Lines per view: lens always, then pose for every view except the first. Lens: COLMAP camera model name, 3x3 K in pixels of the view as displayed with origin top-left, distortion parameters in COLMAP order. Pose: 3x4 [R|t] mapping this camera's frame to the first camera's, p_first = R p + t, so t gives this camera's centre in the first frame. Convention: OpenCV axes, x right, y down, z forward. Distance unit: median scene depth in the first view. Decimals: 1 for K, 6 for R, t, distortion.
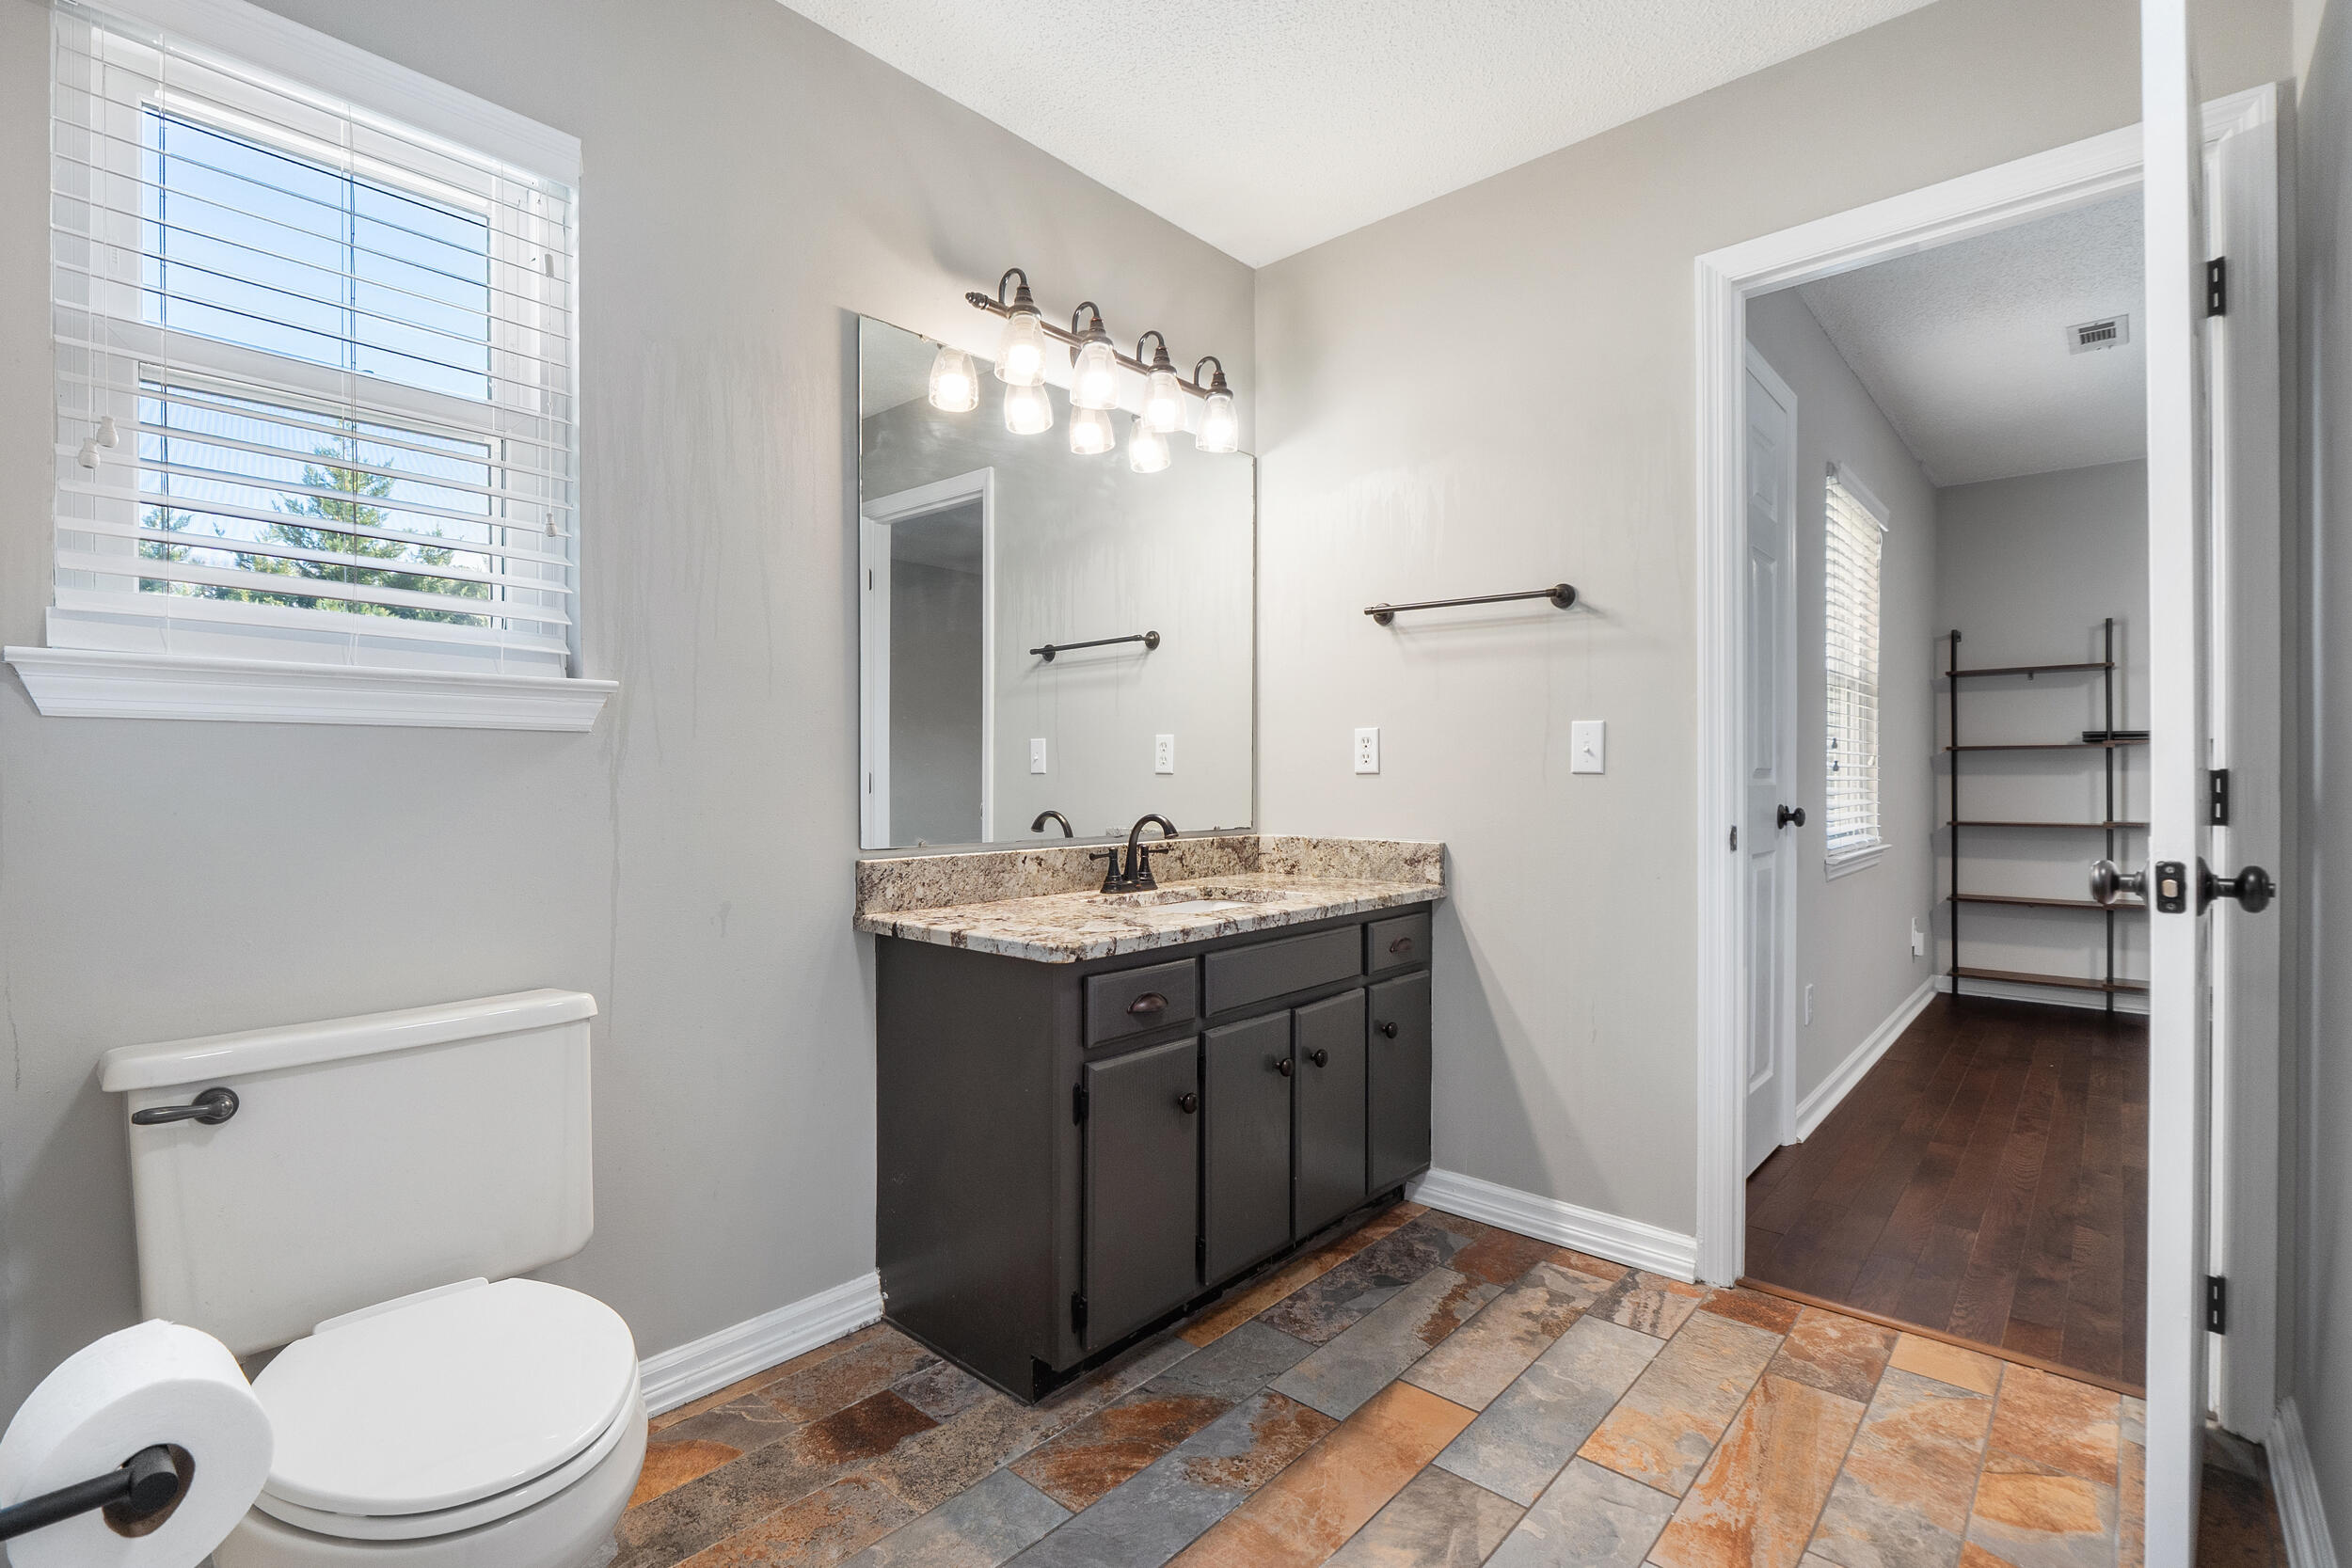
lens RADIAL K [[1038.3, 0, 1180.5], [0, 1038.3, 780.6], [0, 0, 1]] dist [-0.000044, -0.000039]
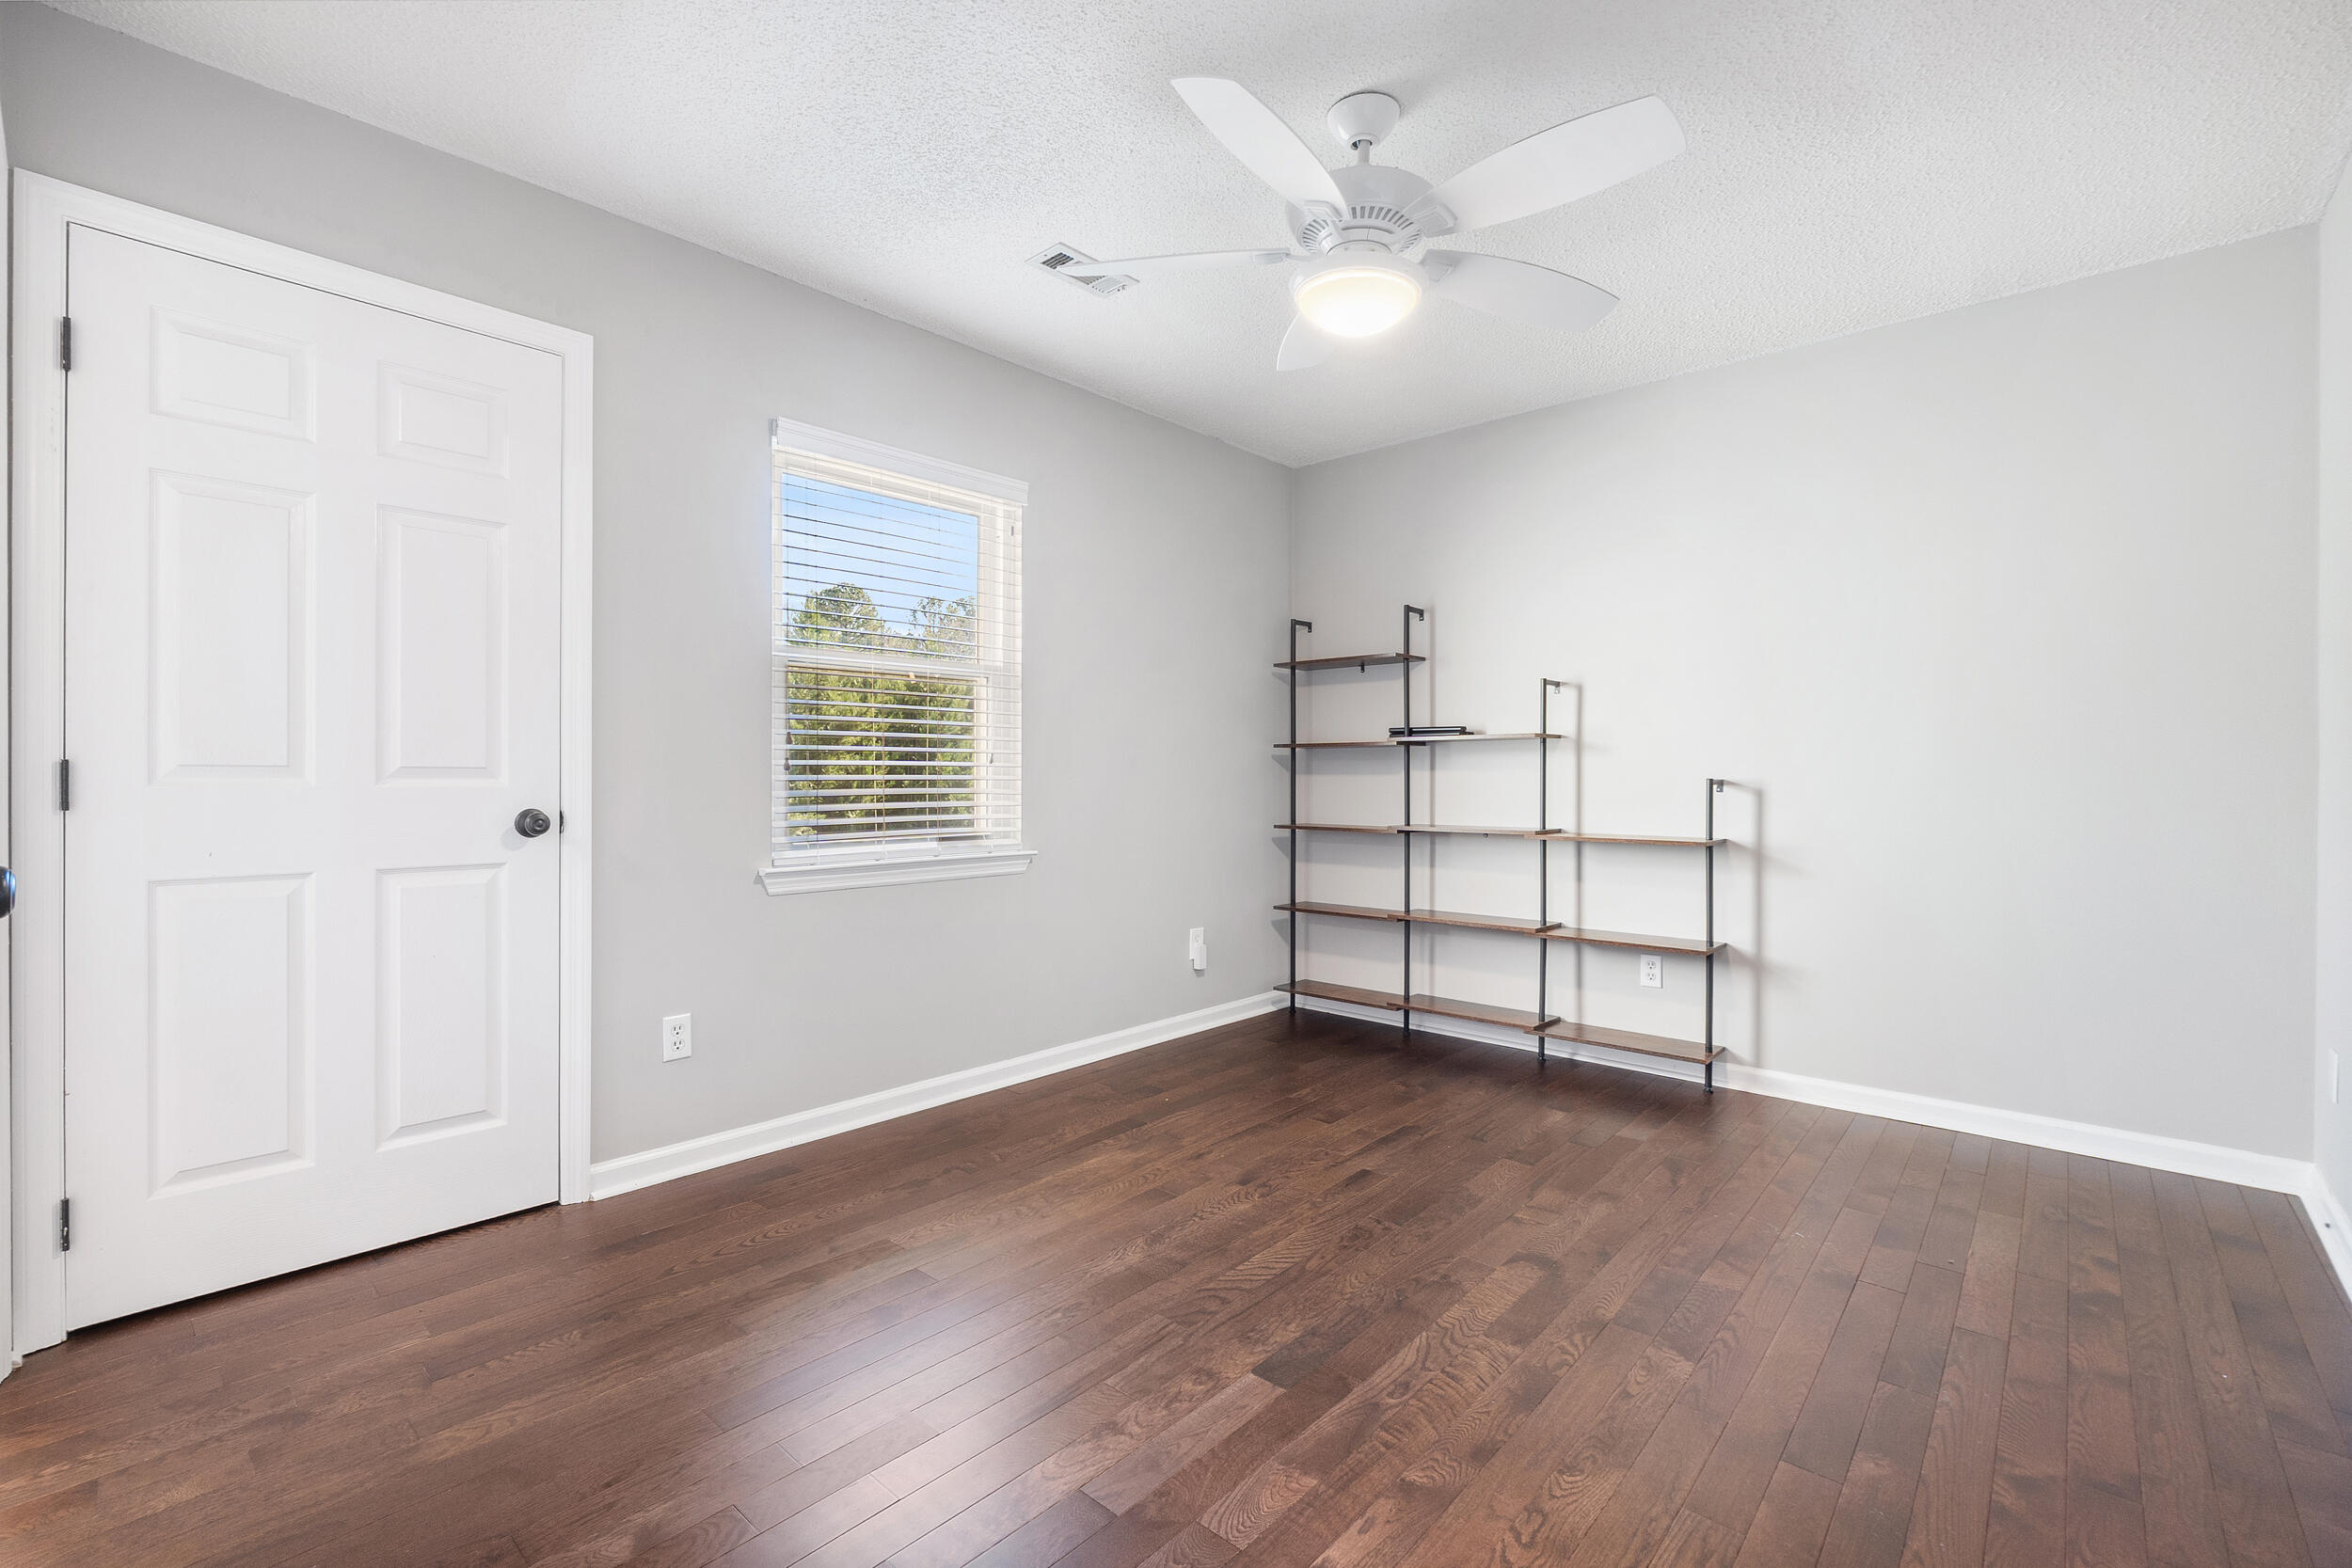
lens RADIAL K [[1005.7, 0, 1188.5], [0, 1005.7, 785.3], [0, 0, 1]] dist [-0.007453, 0.000670]
pose [[0.999709, 0.008890, 0.022416, 0.680613], [-0.009188, 0.999870, 0.013238, -0.006487], [-0.022296, -0.013440, 0.999661, 0.108056]]
